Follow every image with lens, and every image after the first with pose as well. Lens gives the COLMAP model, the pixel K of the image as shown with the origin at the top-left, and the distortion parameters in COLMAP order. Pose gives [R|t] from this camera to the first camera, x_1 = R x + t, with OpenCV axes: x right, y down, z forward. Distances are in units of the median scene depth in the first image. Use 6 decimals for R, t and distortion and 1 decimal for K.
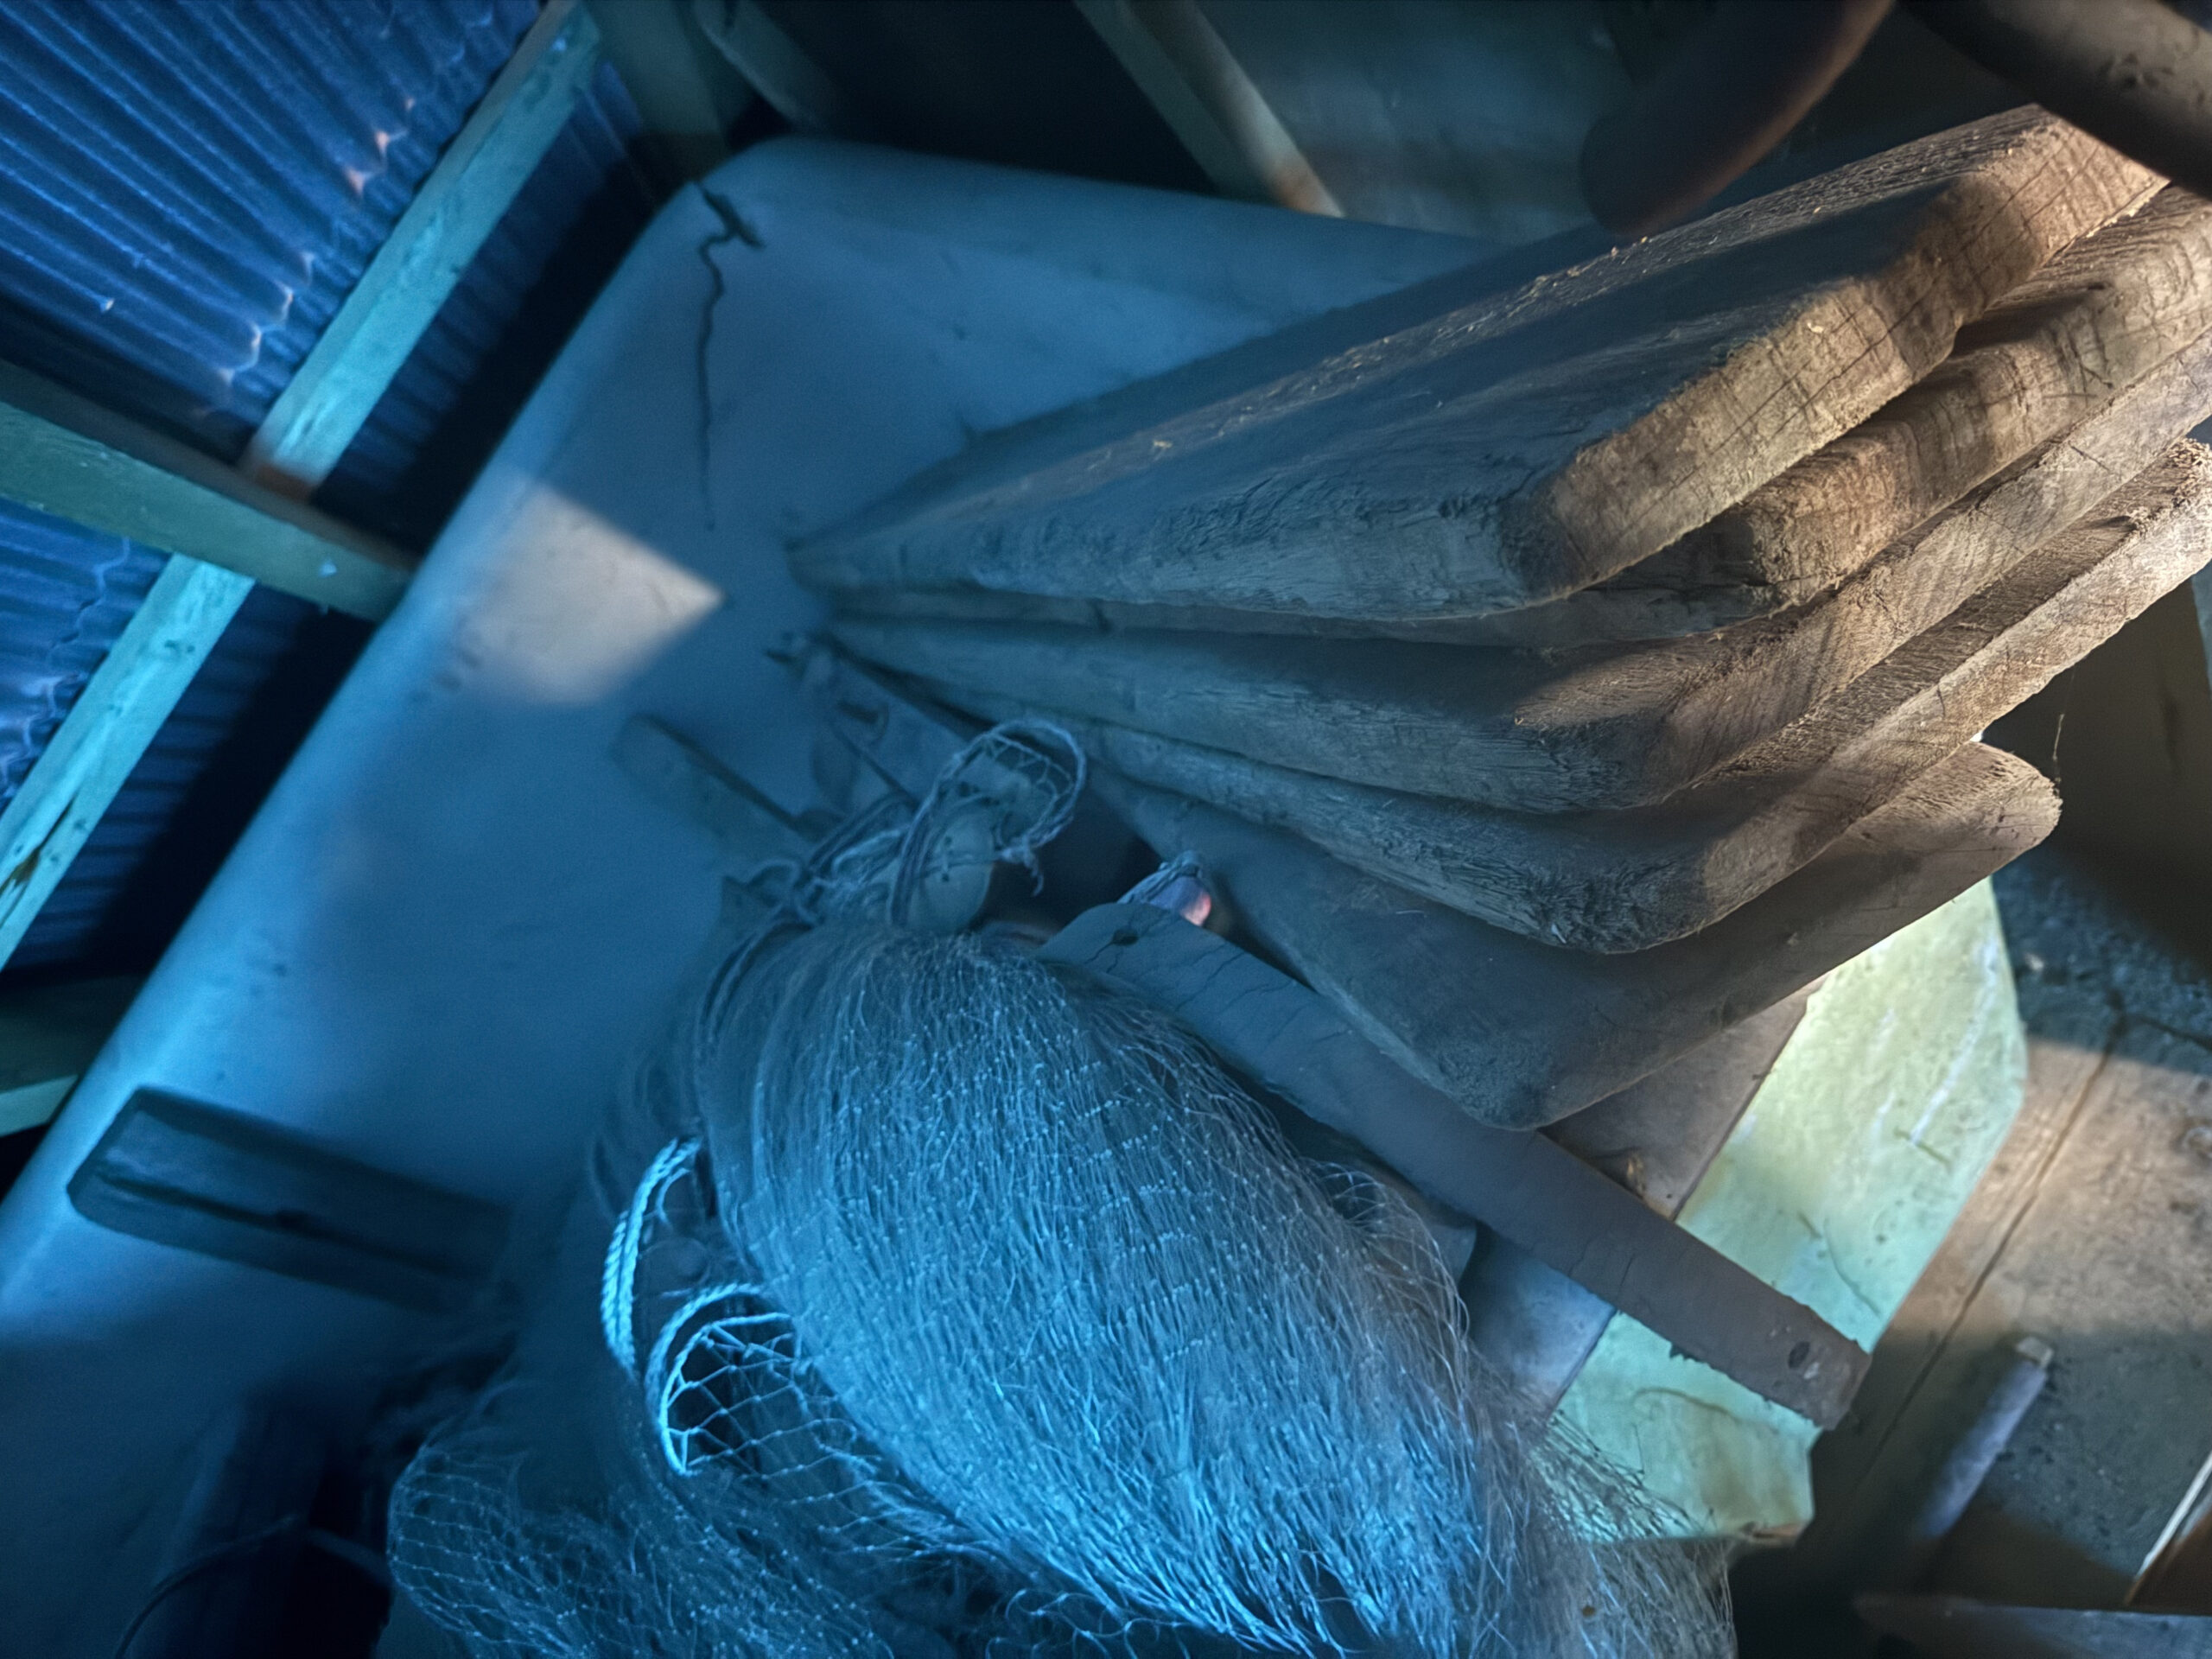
lens RADIAL K [[1649.1, 0, 1106.0], [0, 1649.1, 829.5], [0, 0, 1]] dist [0.002277, -0.003347]
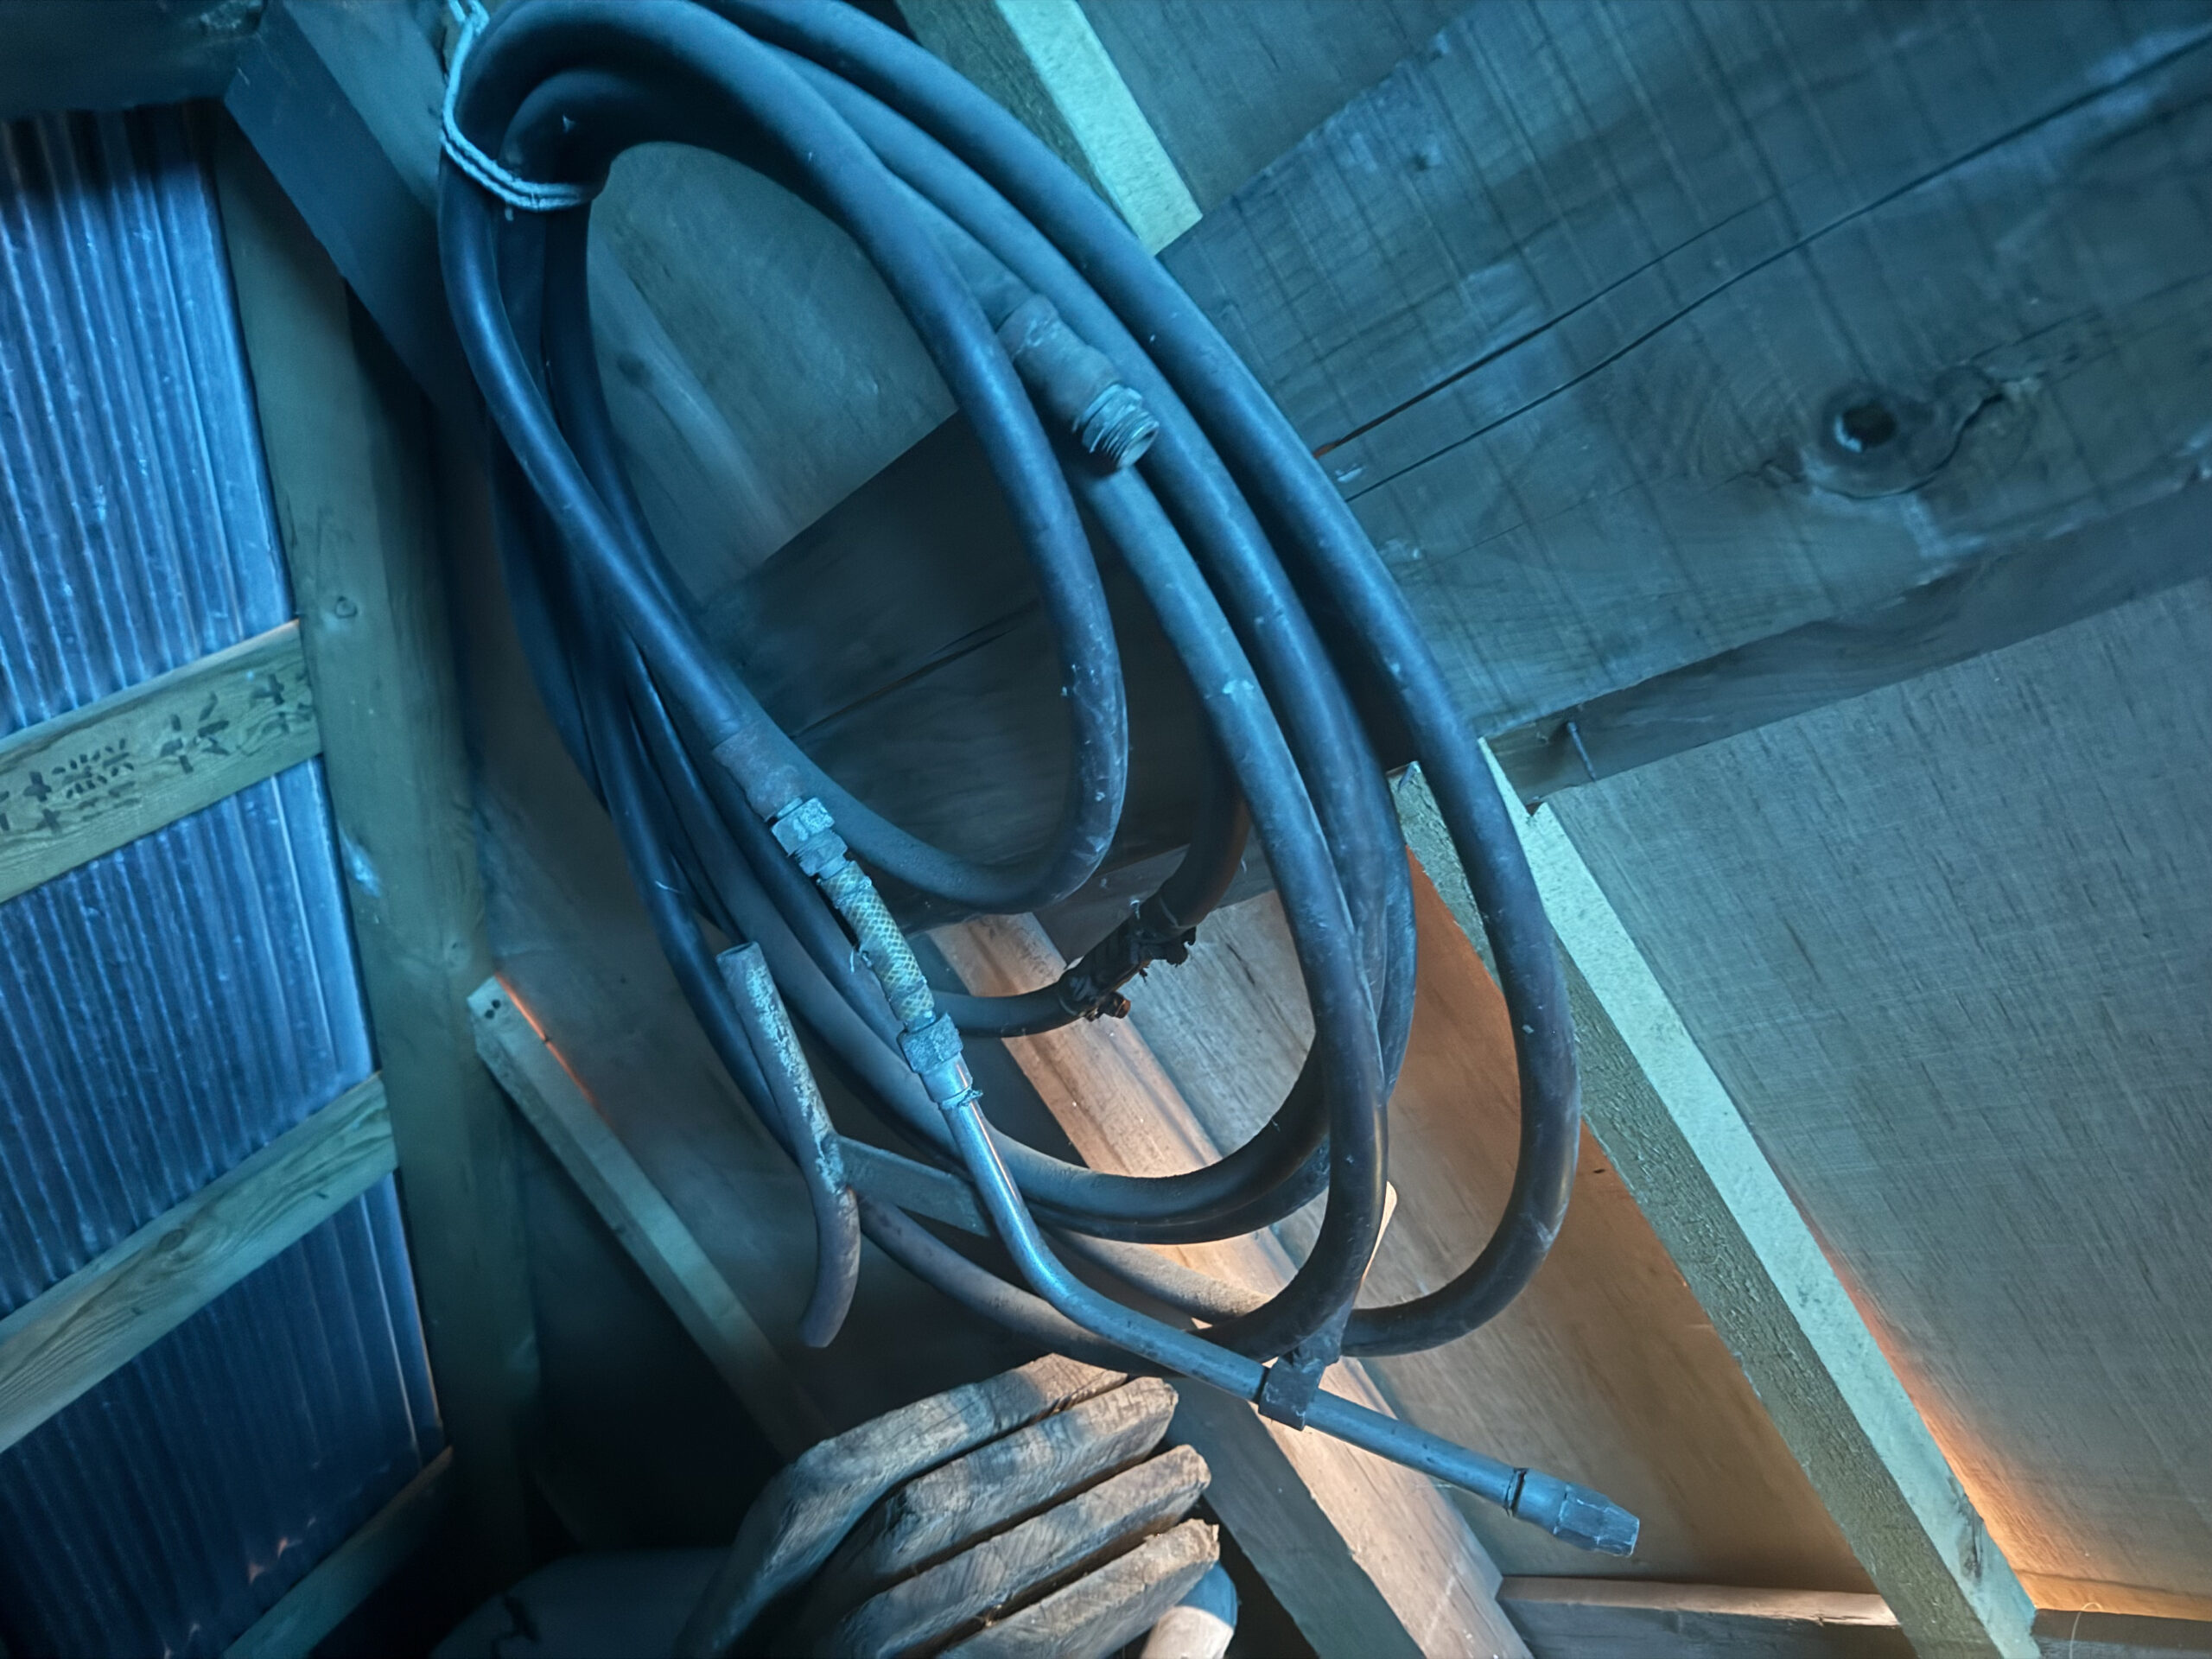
lens RADIAL K [[1498.7, 0, 1106.0], [0, 1498.7, 829.5], [0, 0, 1]] dist [0.009073, -0.019648]
pose [[0.994885, 0.030054, 0.096437, 0.388474], [0.059822, 0.593980, -0.802252, 0.908847], [-0.081392, 0.803918, 0.589144, -0.978383]]
